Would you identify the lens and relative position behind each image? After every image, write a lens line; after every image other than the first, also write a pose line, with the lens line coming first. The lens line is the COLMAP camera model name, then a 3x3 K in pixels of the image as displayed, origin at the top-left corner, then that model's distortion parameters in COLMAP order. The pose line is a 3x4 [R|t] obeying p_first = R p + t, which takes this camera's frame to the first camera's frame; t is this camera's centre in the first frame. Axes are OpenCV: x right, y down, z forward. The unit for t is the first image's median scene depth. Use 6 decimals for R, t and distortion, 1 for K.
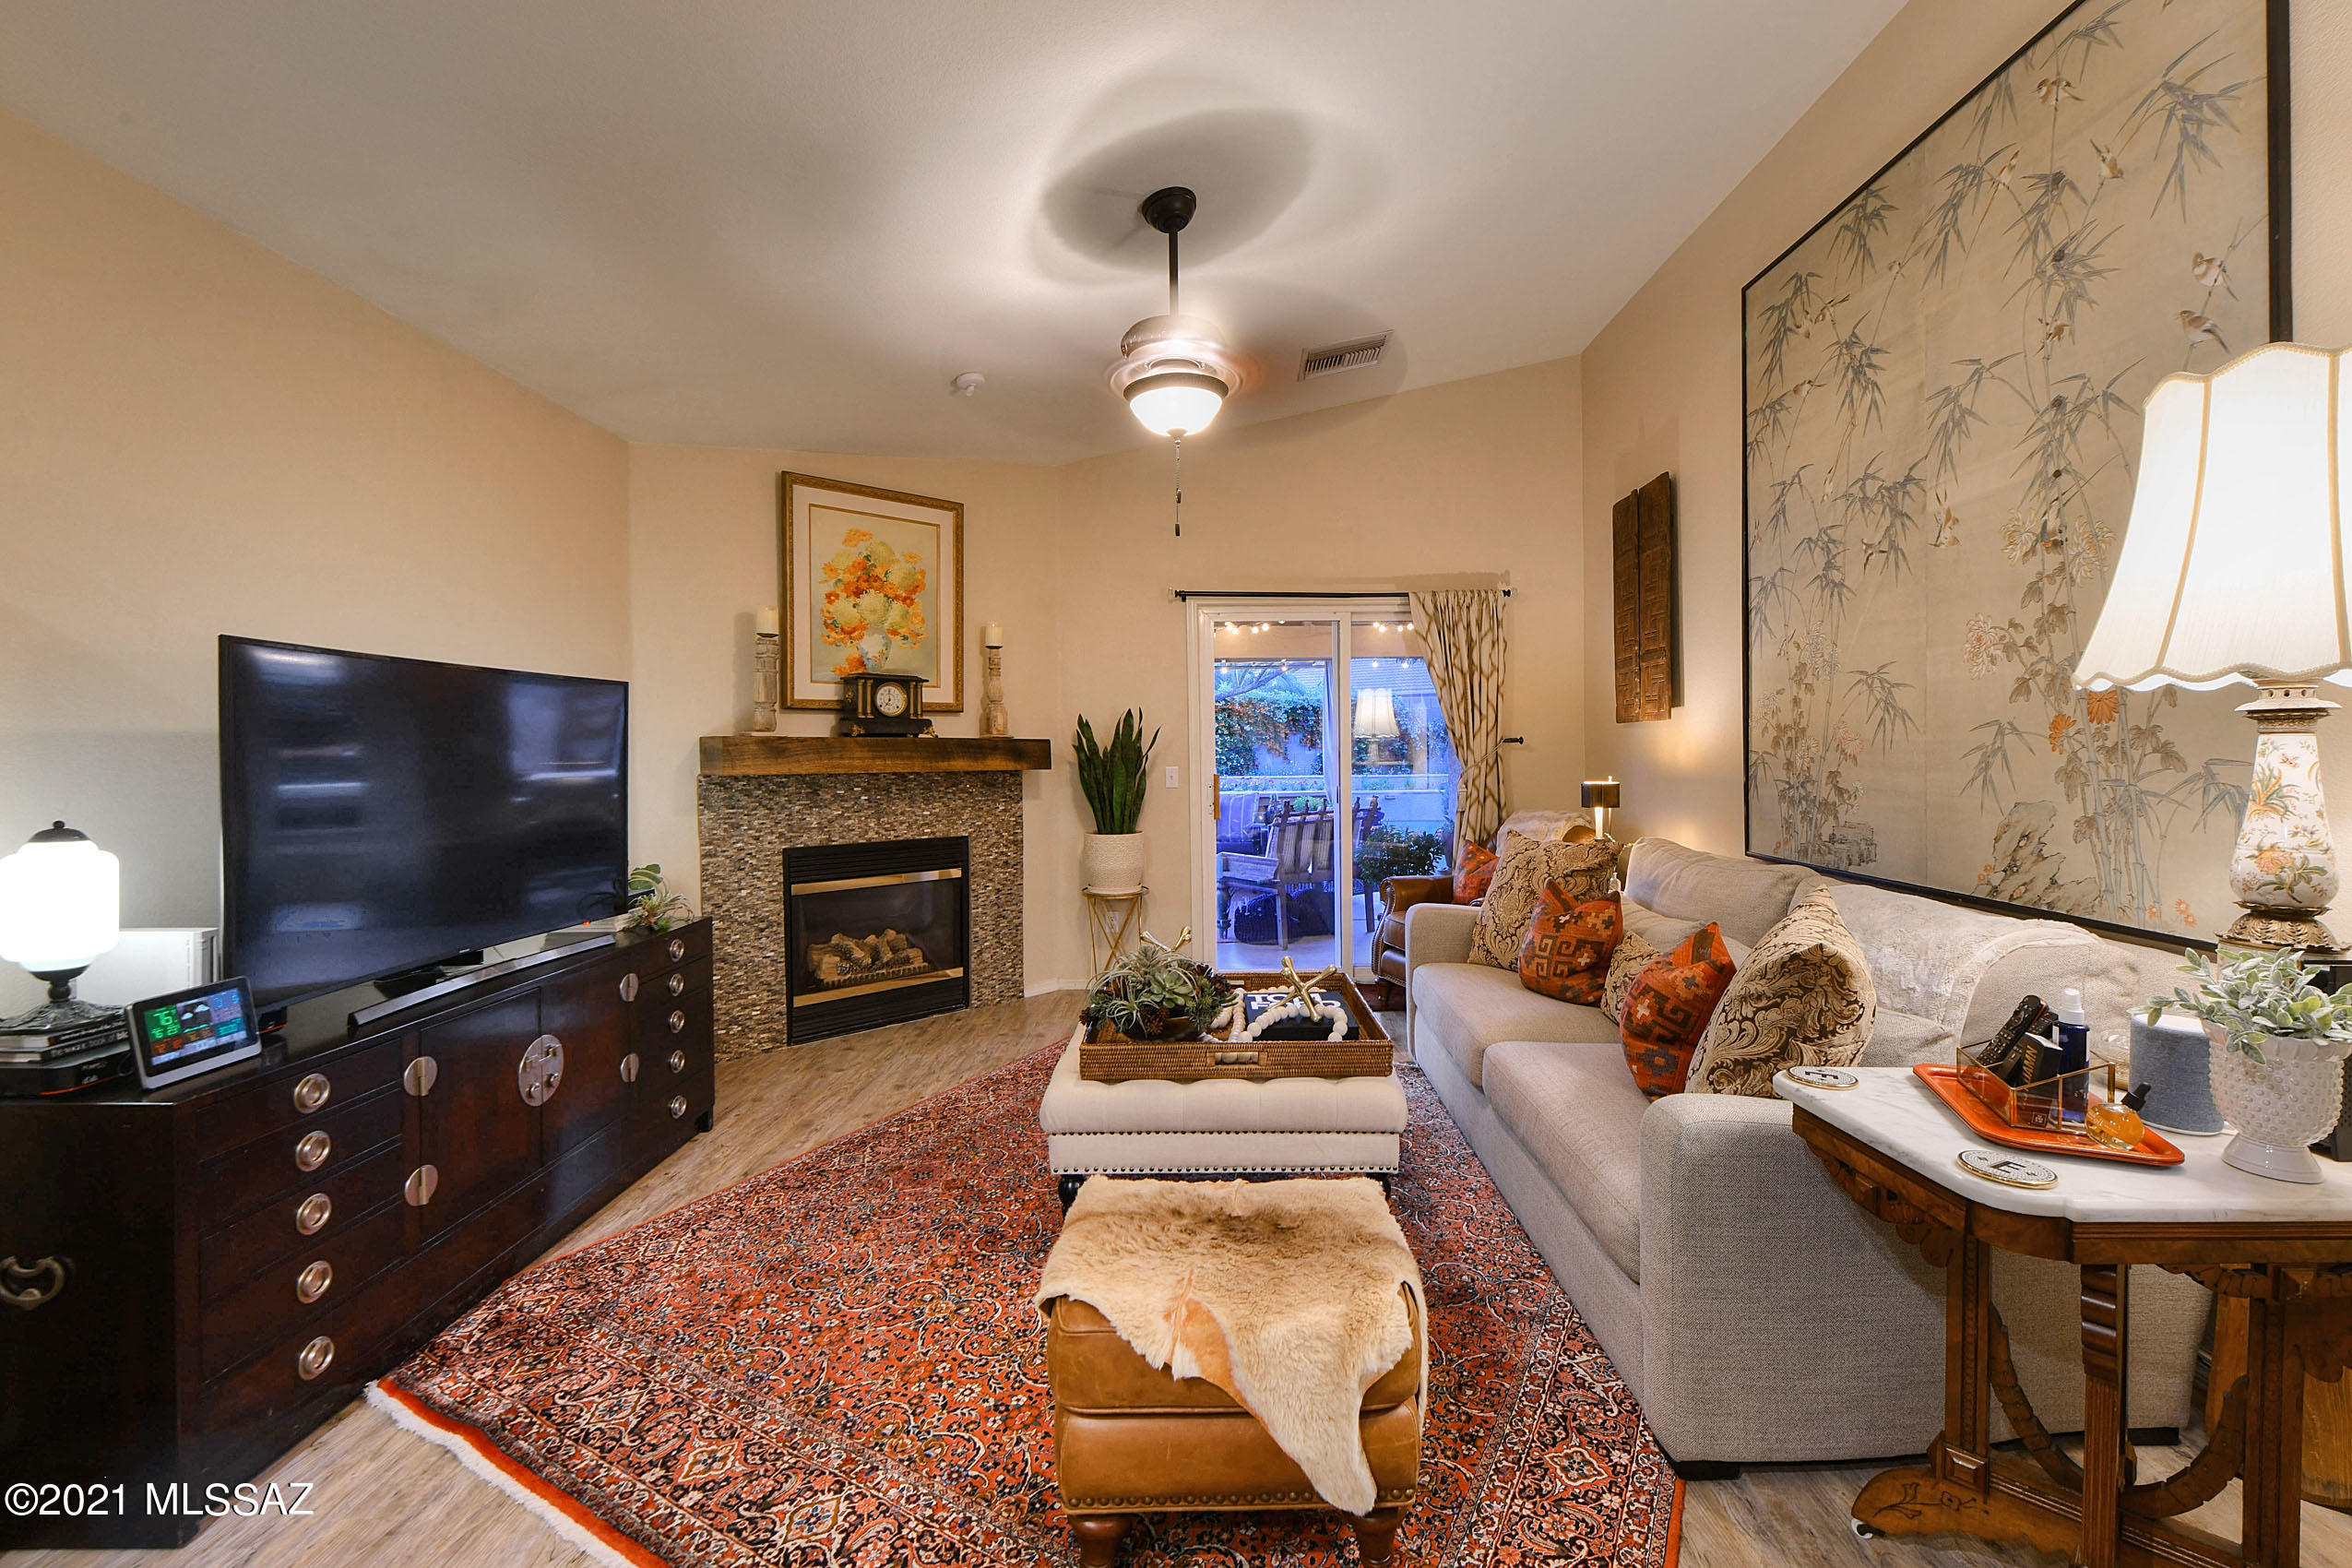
lens RADIAL K [[890.3, 0, 1217.6], [0, 890.3, 760.0], [0, 0, 1]] dist [0.013384, 0.000038]
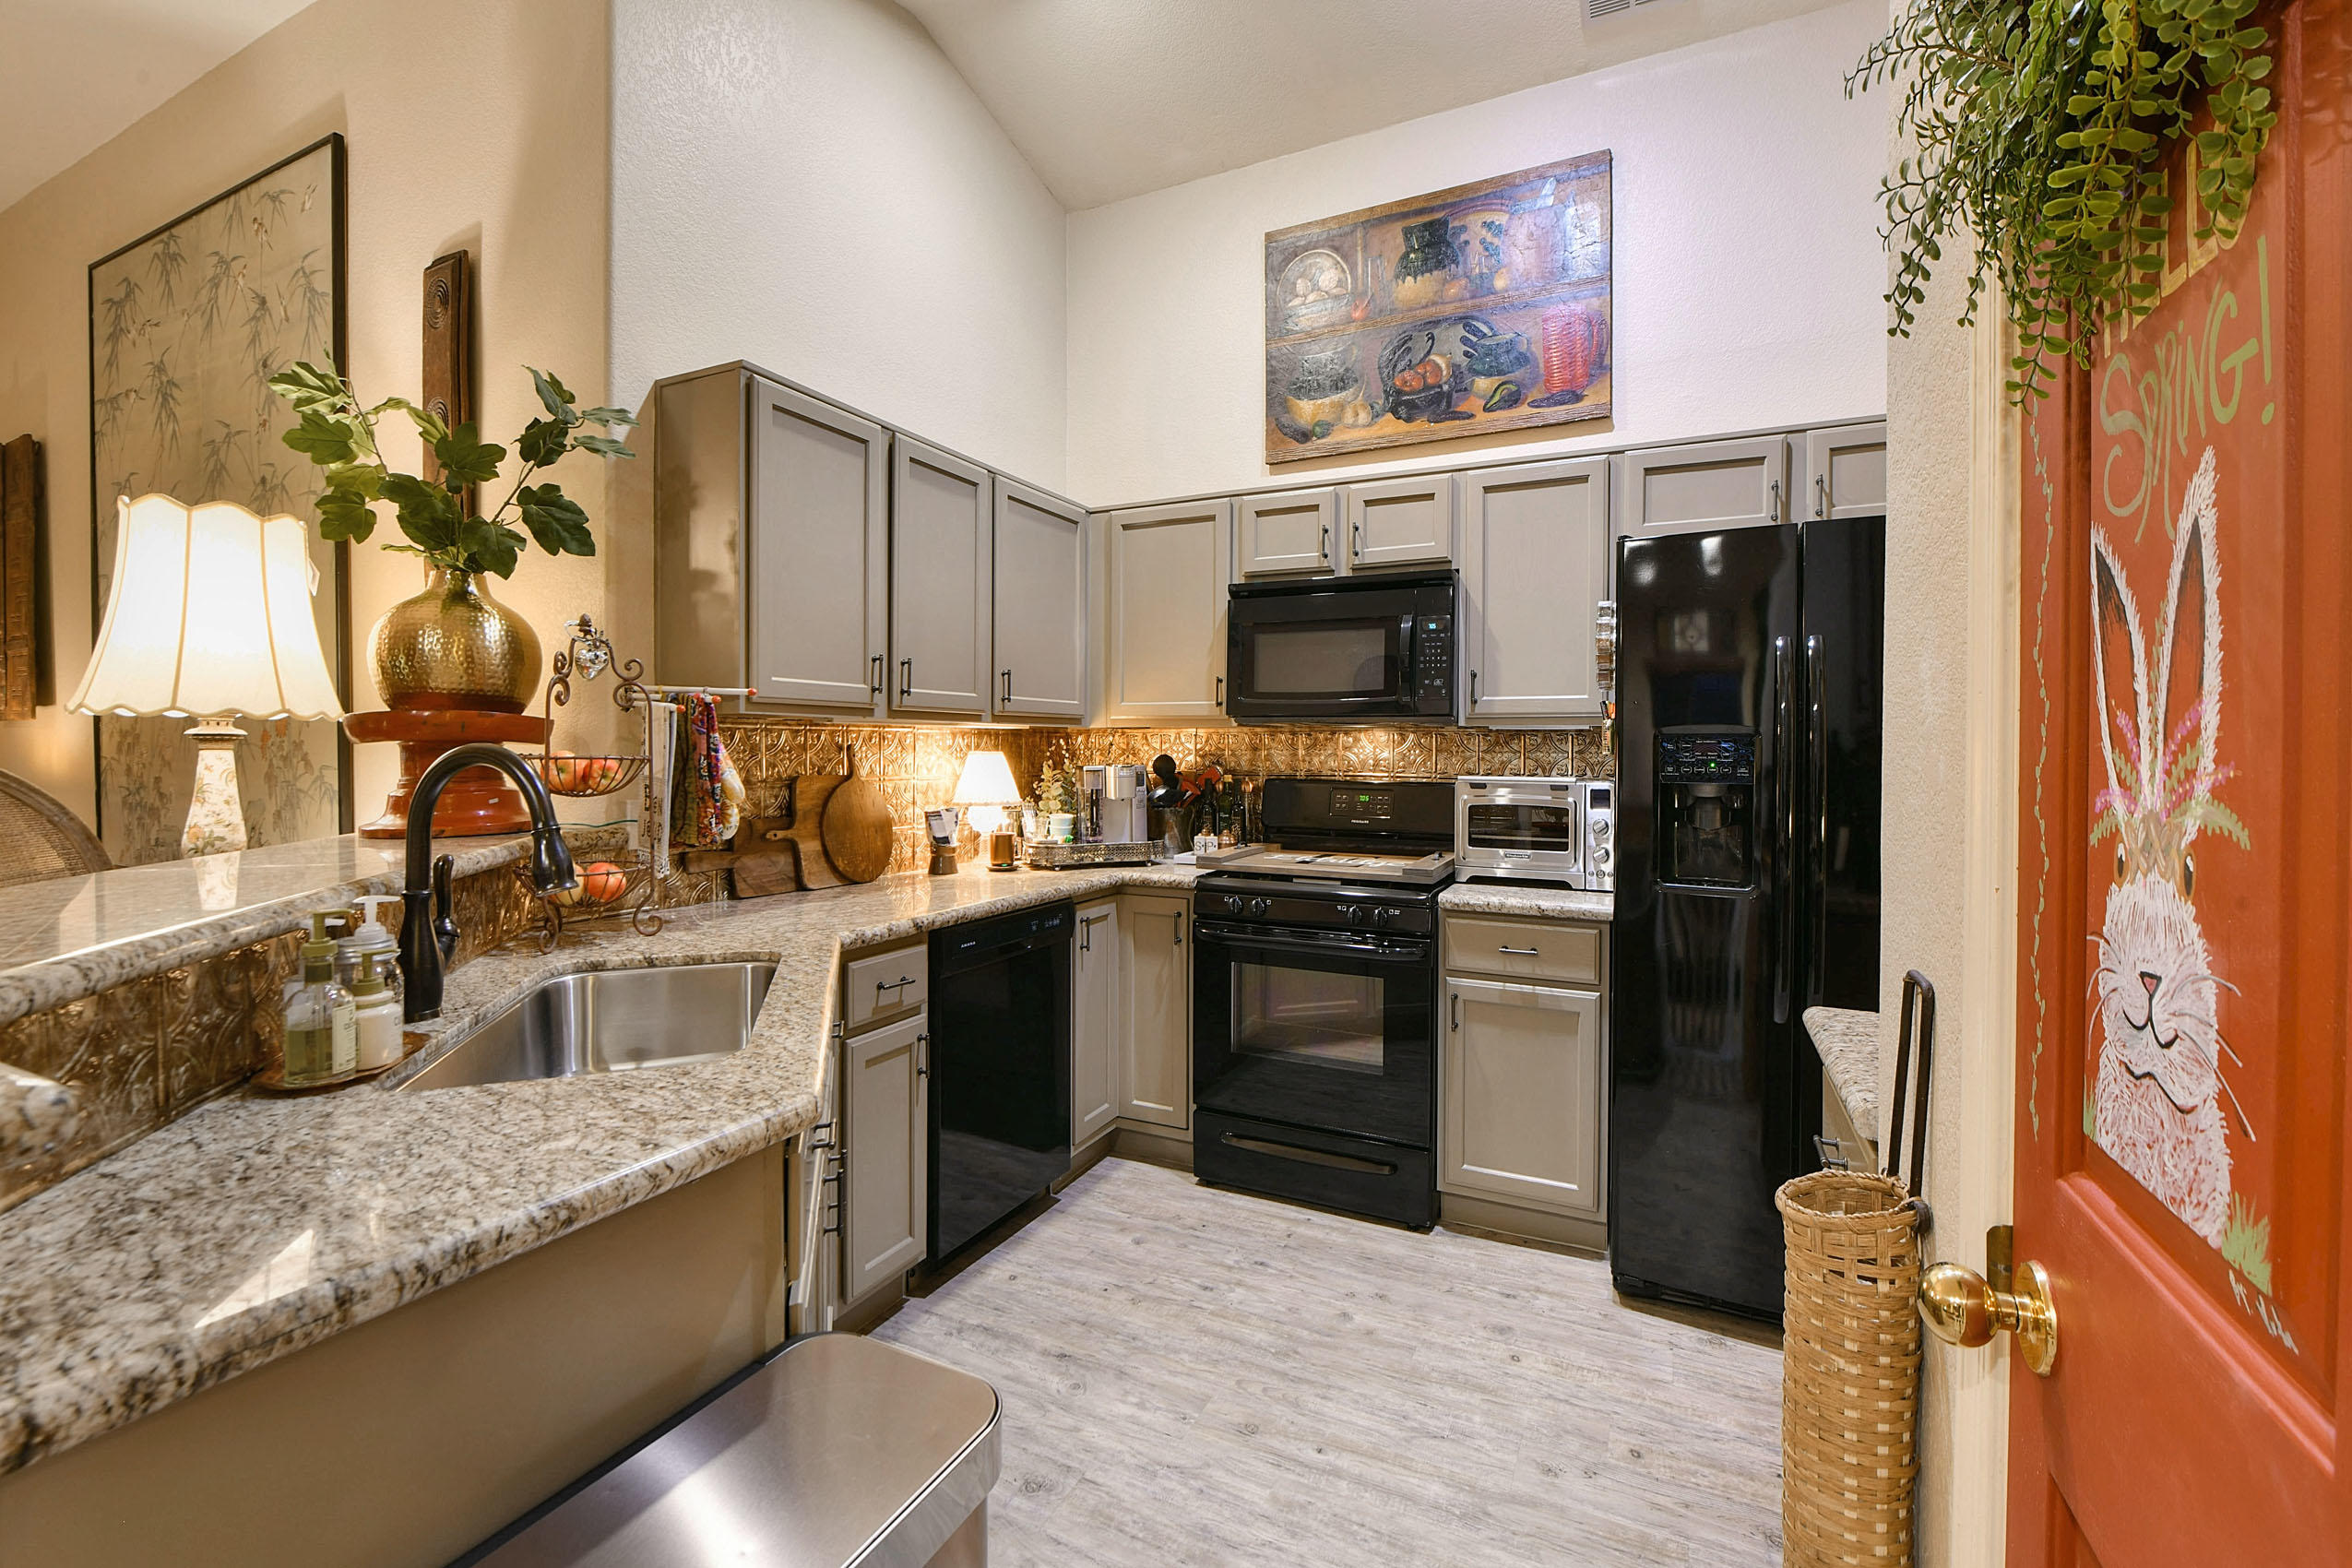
lens RADIAL K [[989.9, 0, 1180.9], [0, 989.9, 762.1], [0, 0, 1]] dist [-0.001080, -0.000129]
pose [[0.469489, -0.005448, 0.882922, 0.168054], [0.004824, 0.999982, 0.003605, -0.002009], [-0.882925, 0.002567, 0.469507, -0.410649]]
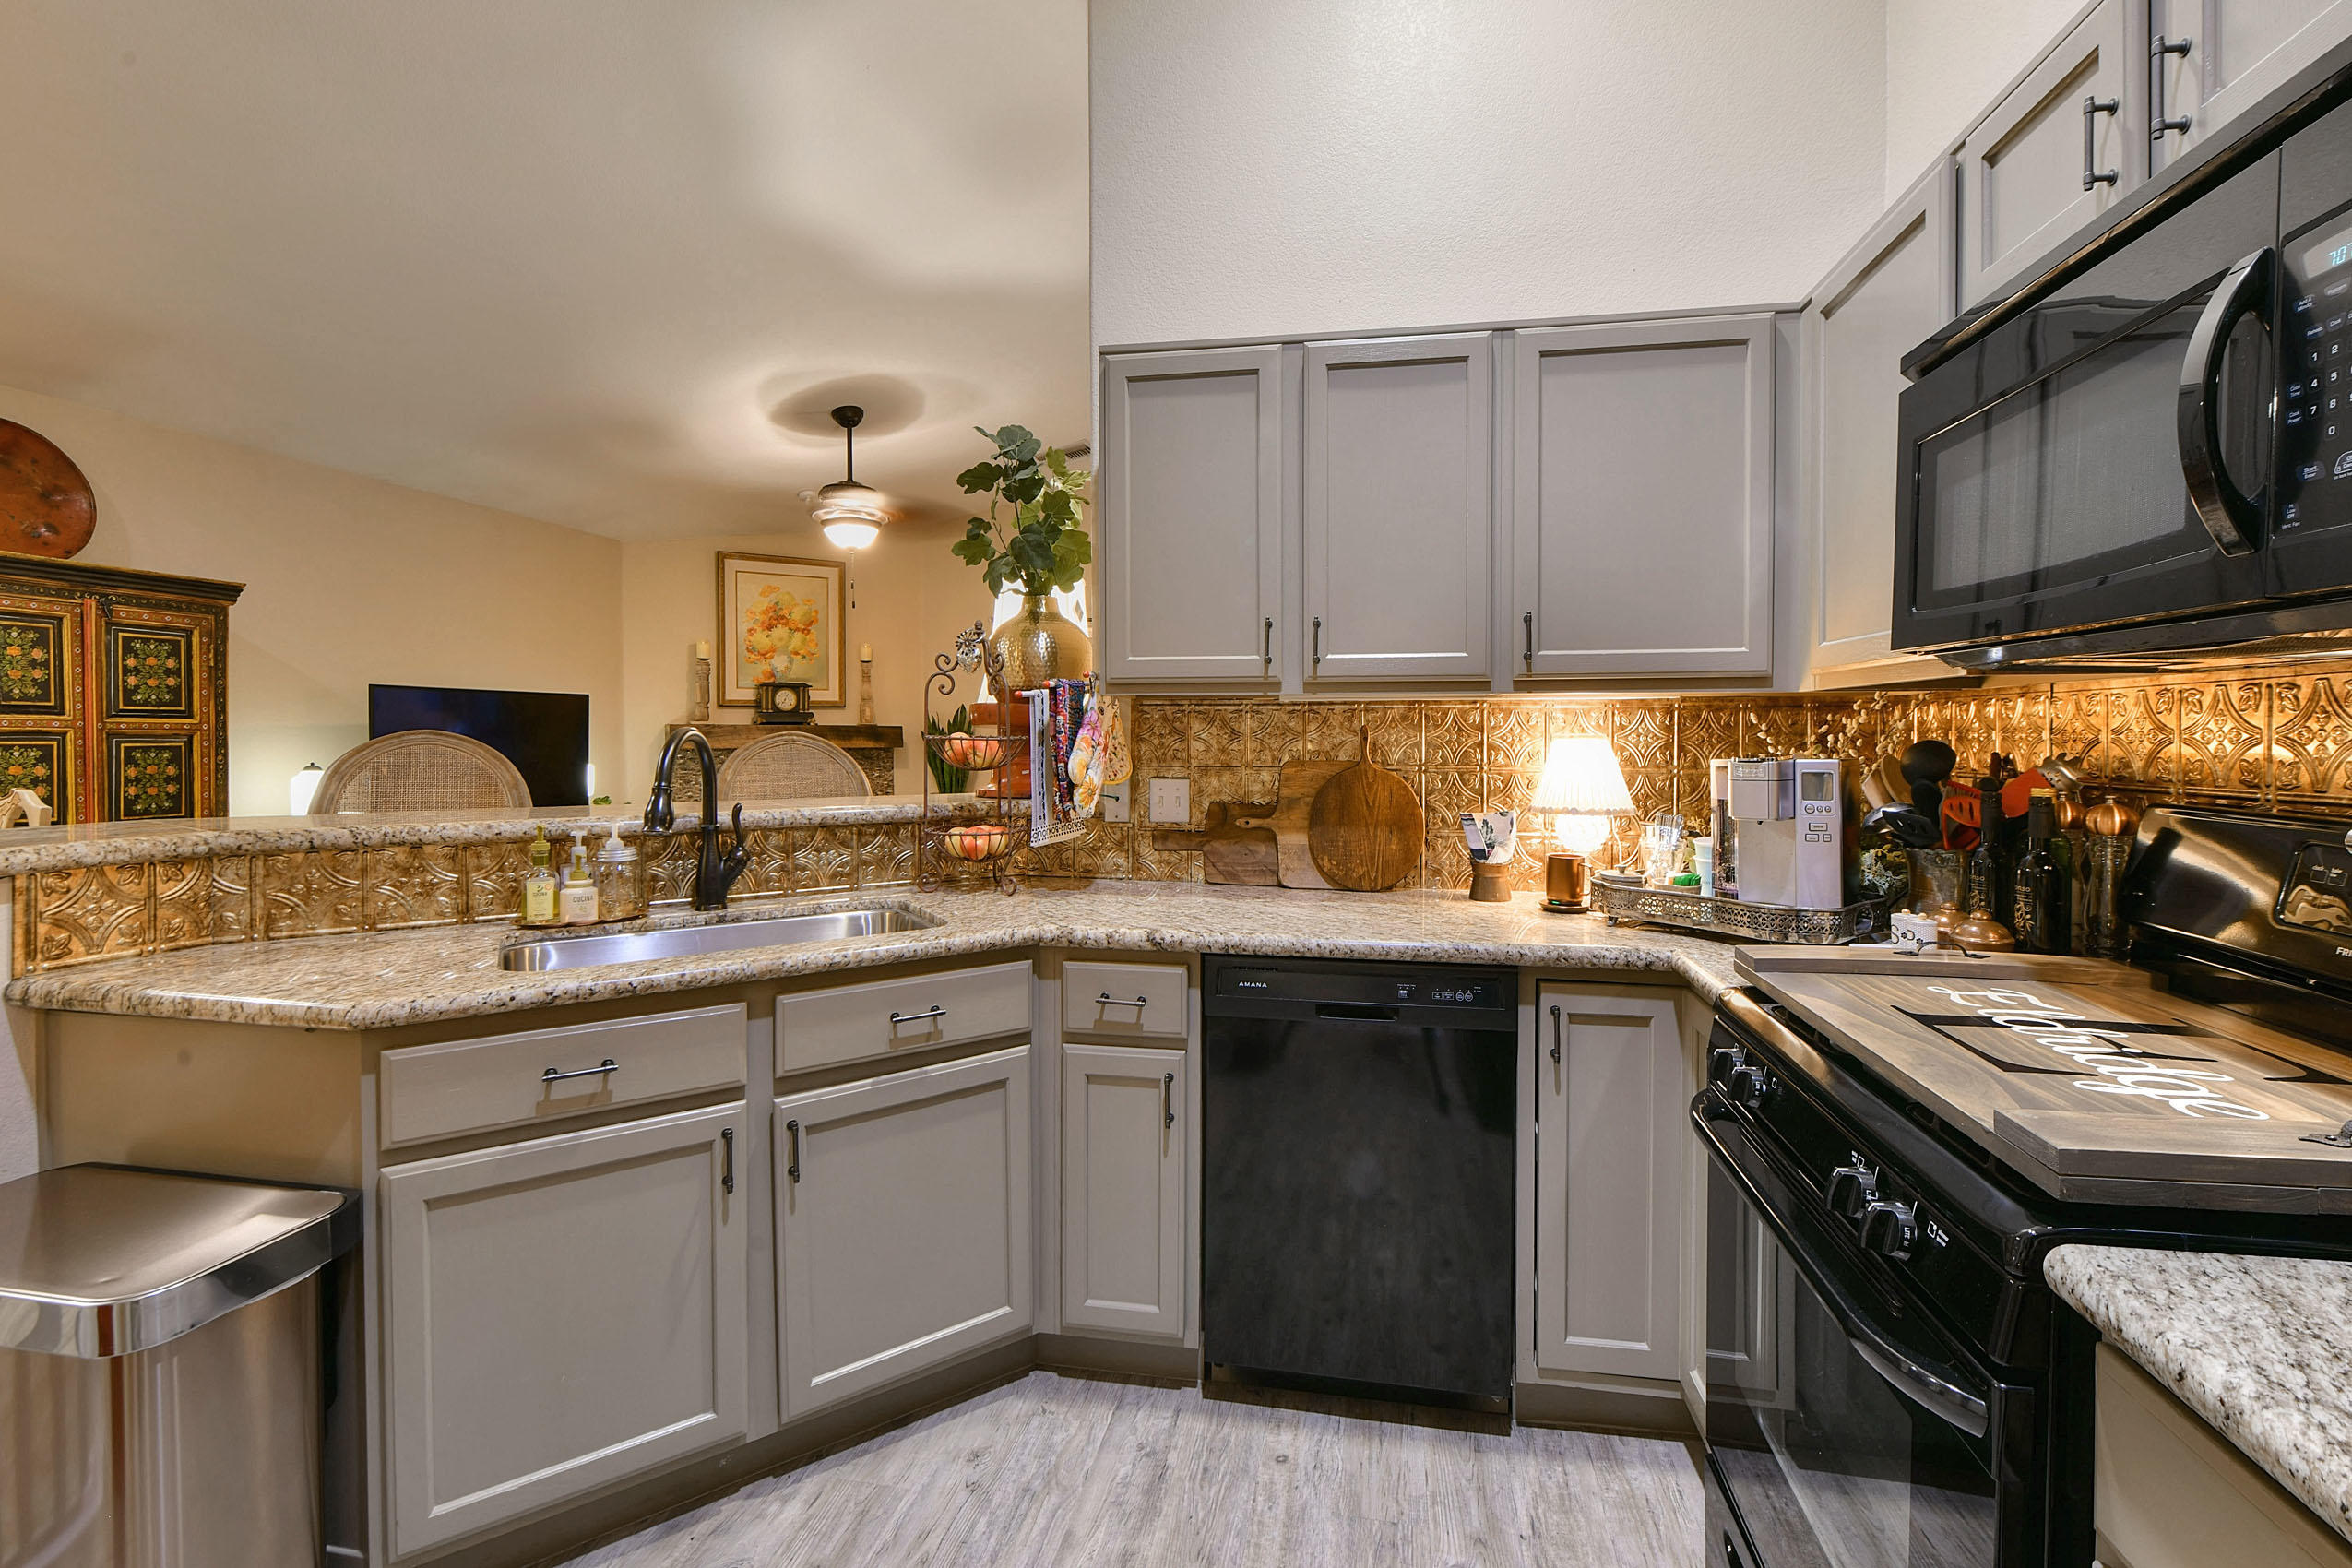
lens RADIAL K [[989.9, 0, 1270.7], [0, 989.9, 745.8], [0, 0, 1]] dist [-0.001080, -0.000129]
pose [[0.980838, 0.007900, -0.194667, 0.756836], [-0.007286, 0.999966, 0.003870, -0.002860], [0.194690, -0.002378, 0.980862, -0.467371]]
